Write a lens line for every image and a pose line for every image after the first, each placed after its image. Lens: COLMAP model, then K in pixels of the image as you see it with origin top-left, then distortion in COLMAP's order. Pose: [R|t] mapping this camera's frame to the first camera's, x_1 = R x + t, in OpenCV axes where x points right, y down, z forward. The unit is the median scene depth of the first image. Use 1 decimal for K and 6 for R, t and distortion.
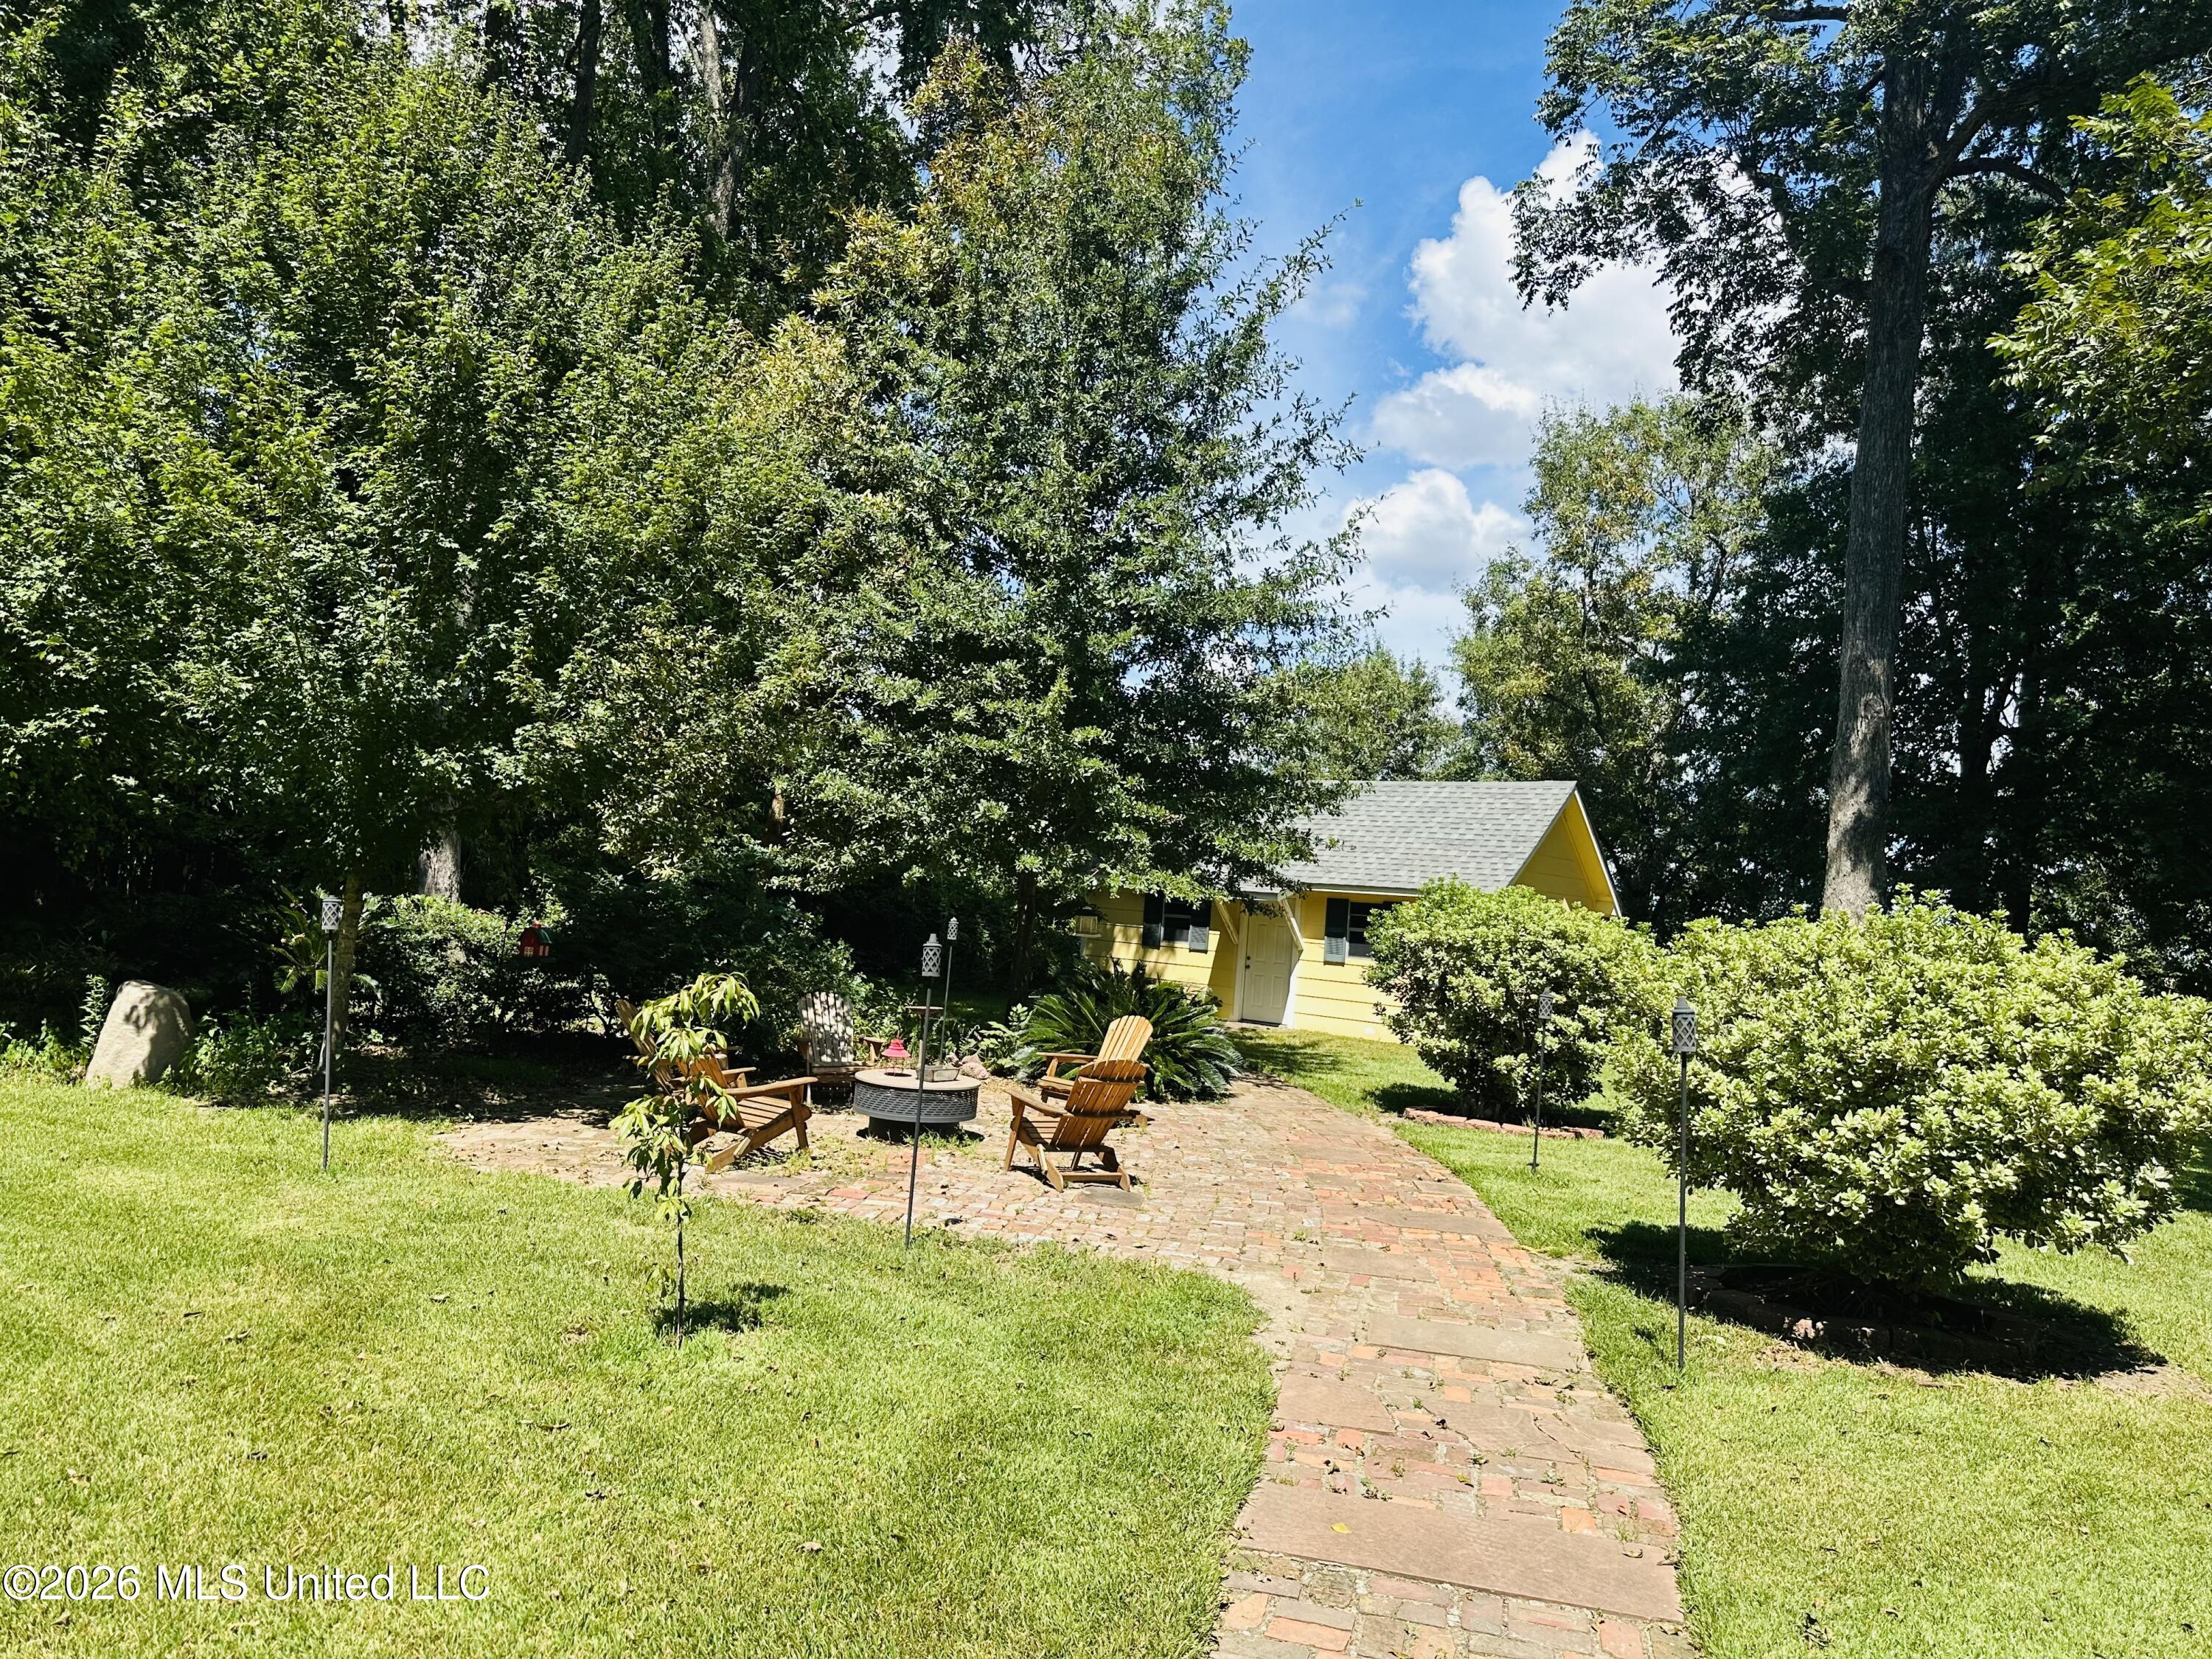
lens RADIAL K [[1545.3, 0, 1105.0], [0, 1545.3, 771.9], [0, 0, 1]] dist [0.042985, -0.046254]
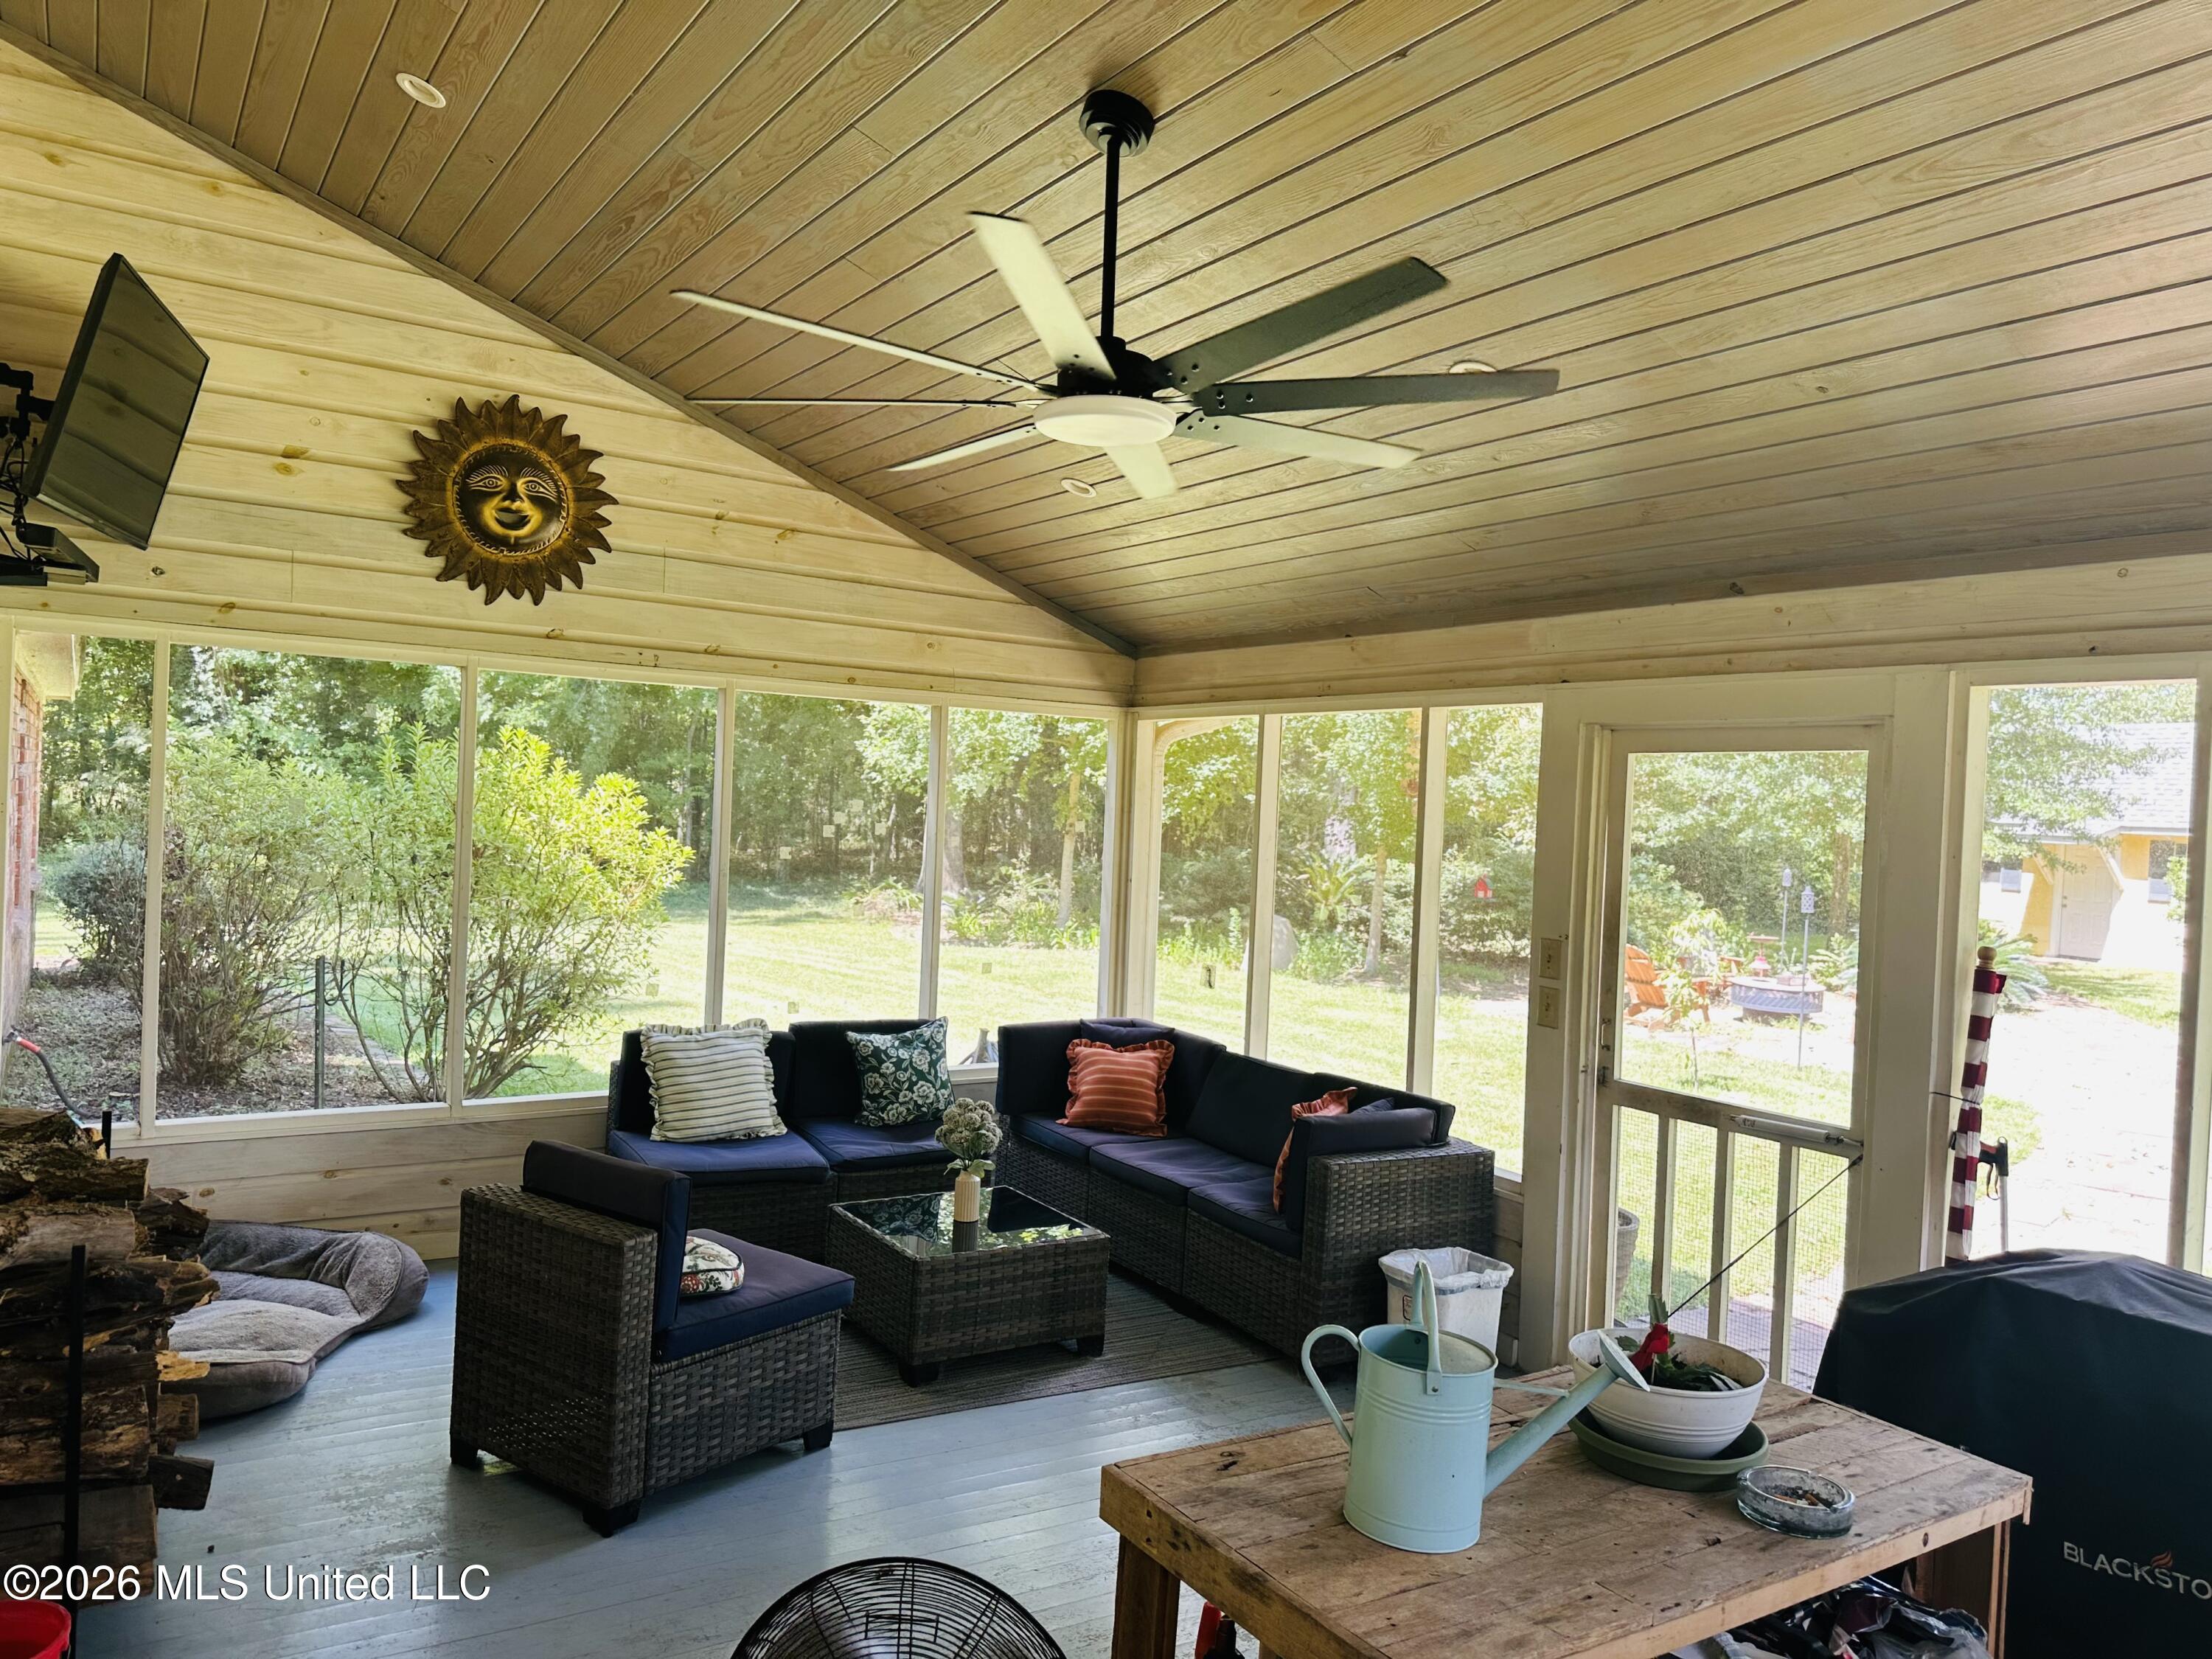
lens RADIAL K [[1545.3, 0, 1149.1], [0, 1545.3, 830.0], [0, 0, 1]] dist [0.042985, -0.046254]
pose [[0.899353, -0.026048, -0.436448, -0.009119], [0.058462, 0.996424, 0.061000, -0.057640], [0.433298, -0.080376, 0.897659, -0.461623]]
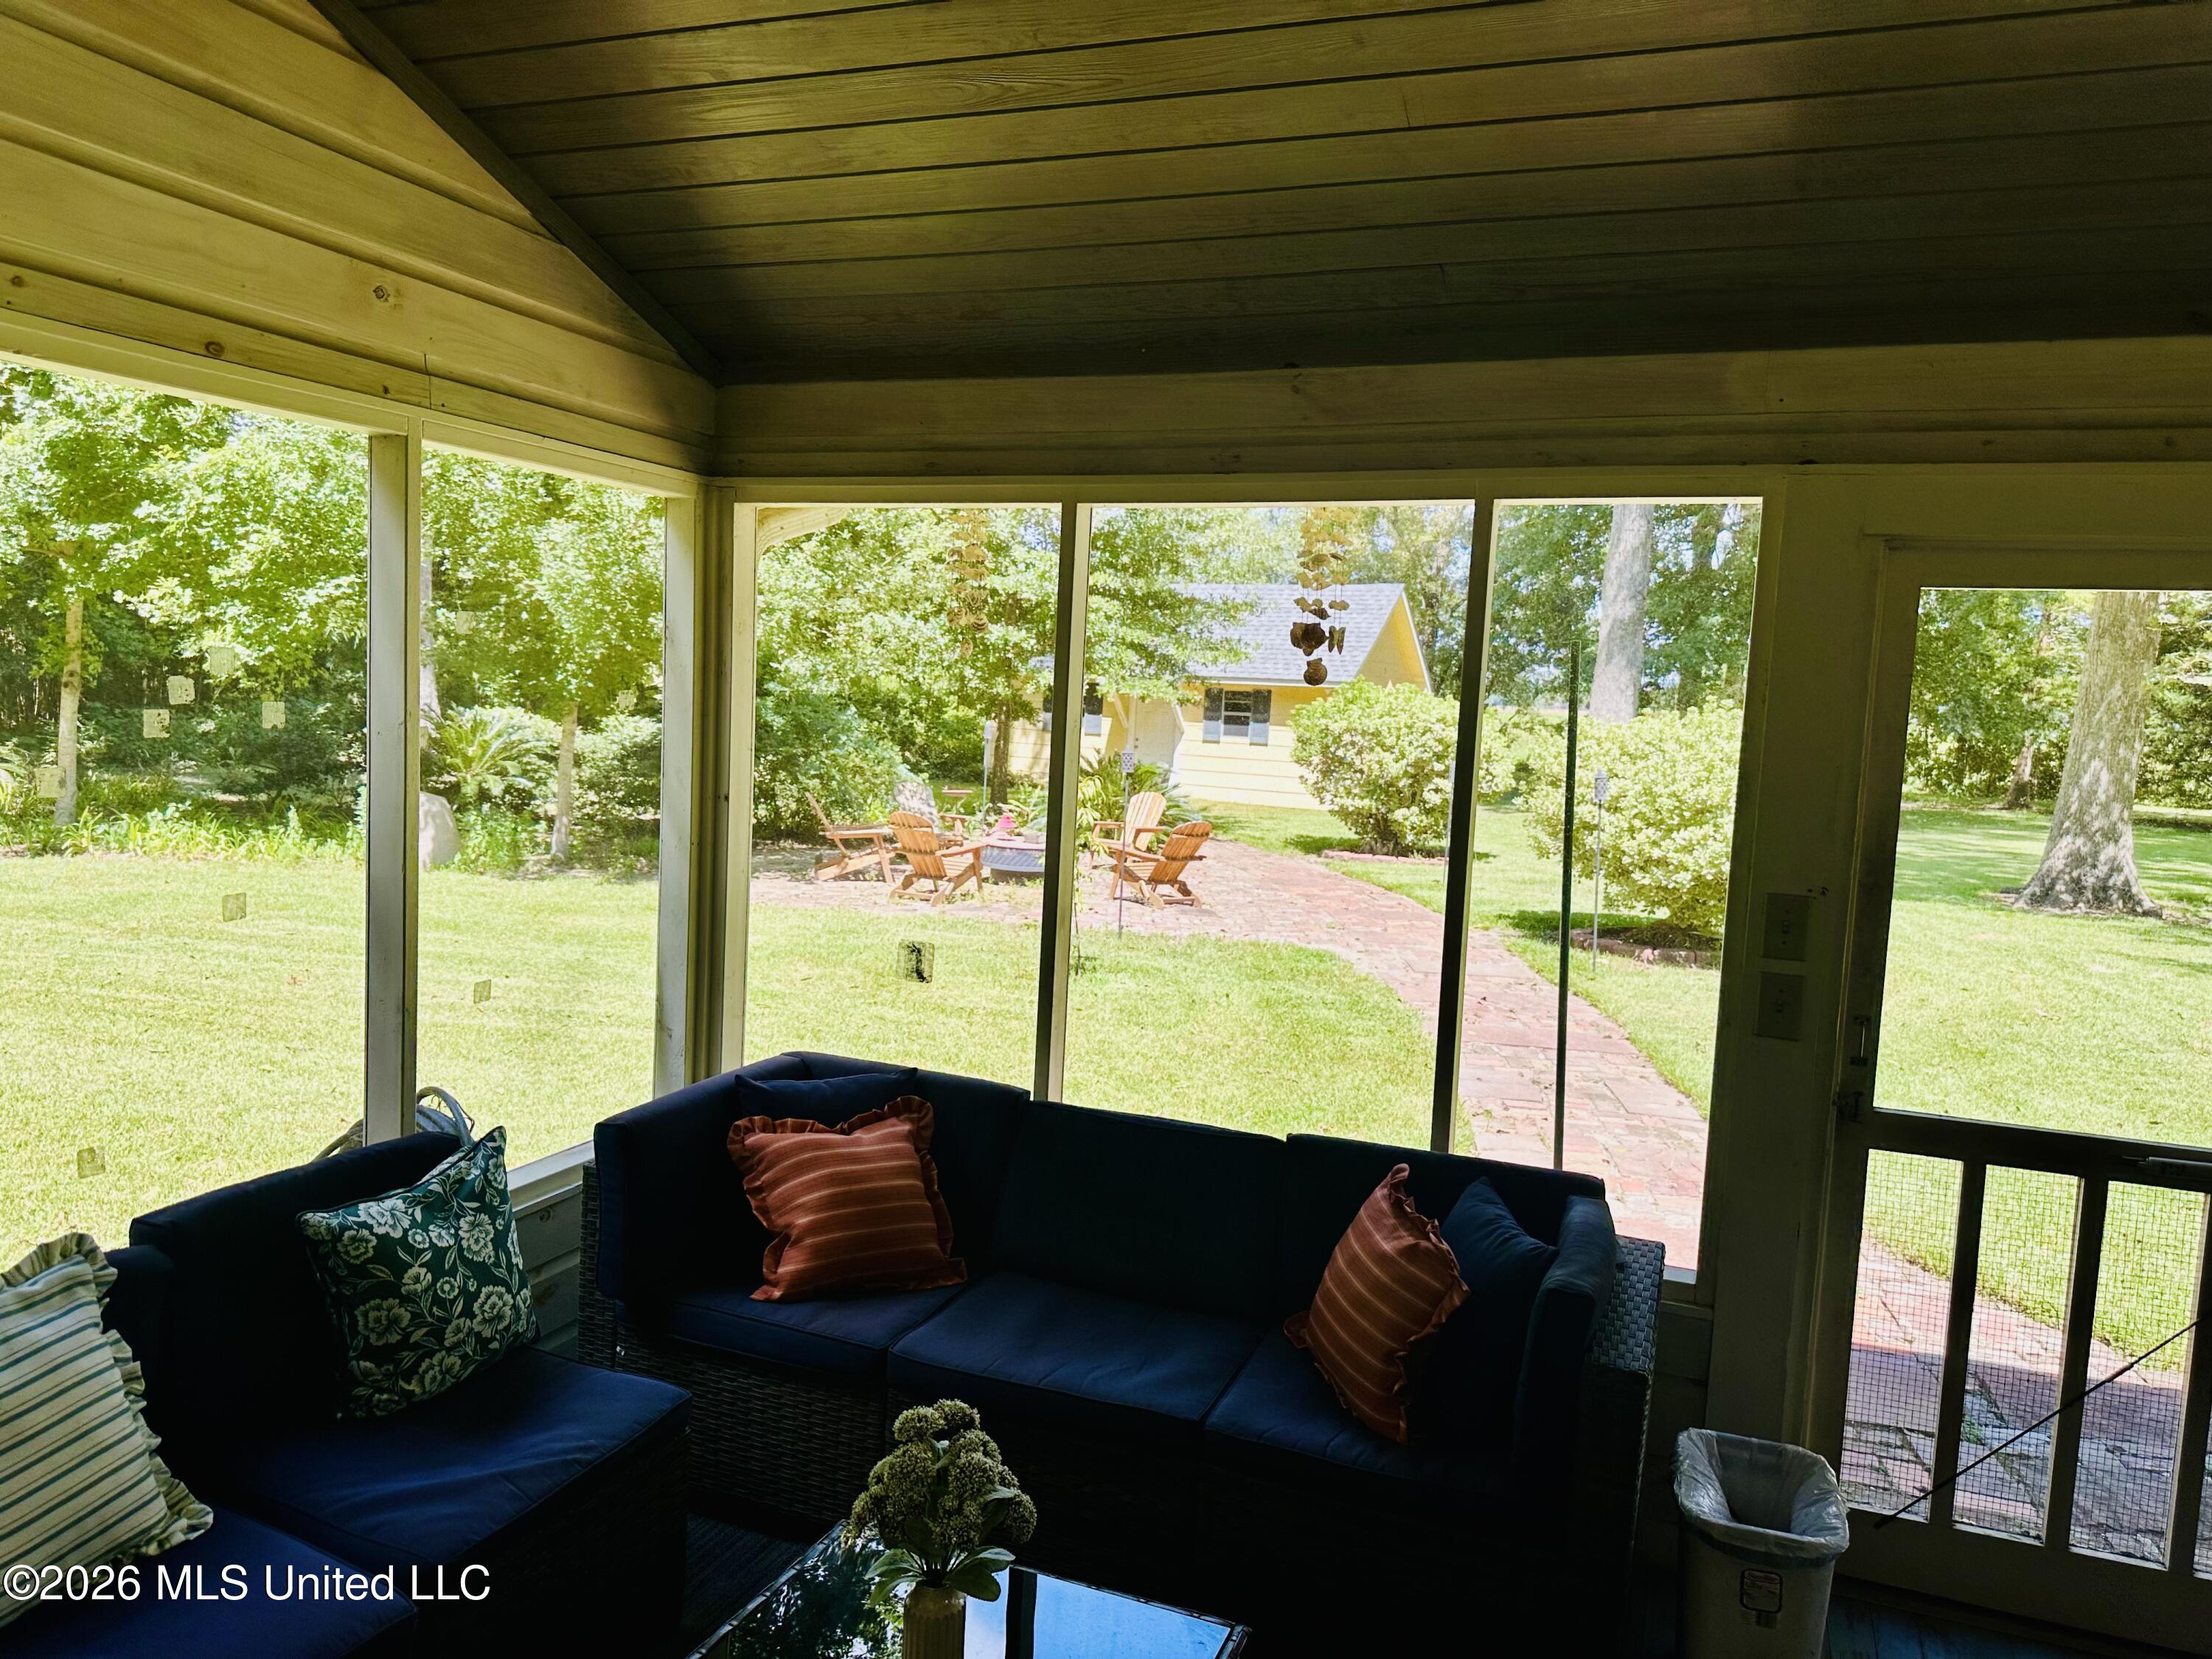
lens RADIAL K [[1545.3, 0, 1110.5], [0, 1545.3, 817.2], [0, 0, 1]] dist [0.042985, -0.046254]
pose [[0.986678, -0.040685, 0.157518, -0.213288], [0.012492, 0.984314, 0.175985, -0.055198], [-0.162207, -0.171673, 0.971709, -0.292897]]
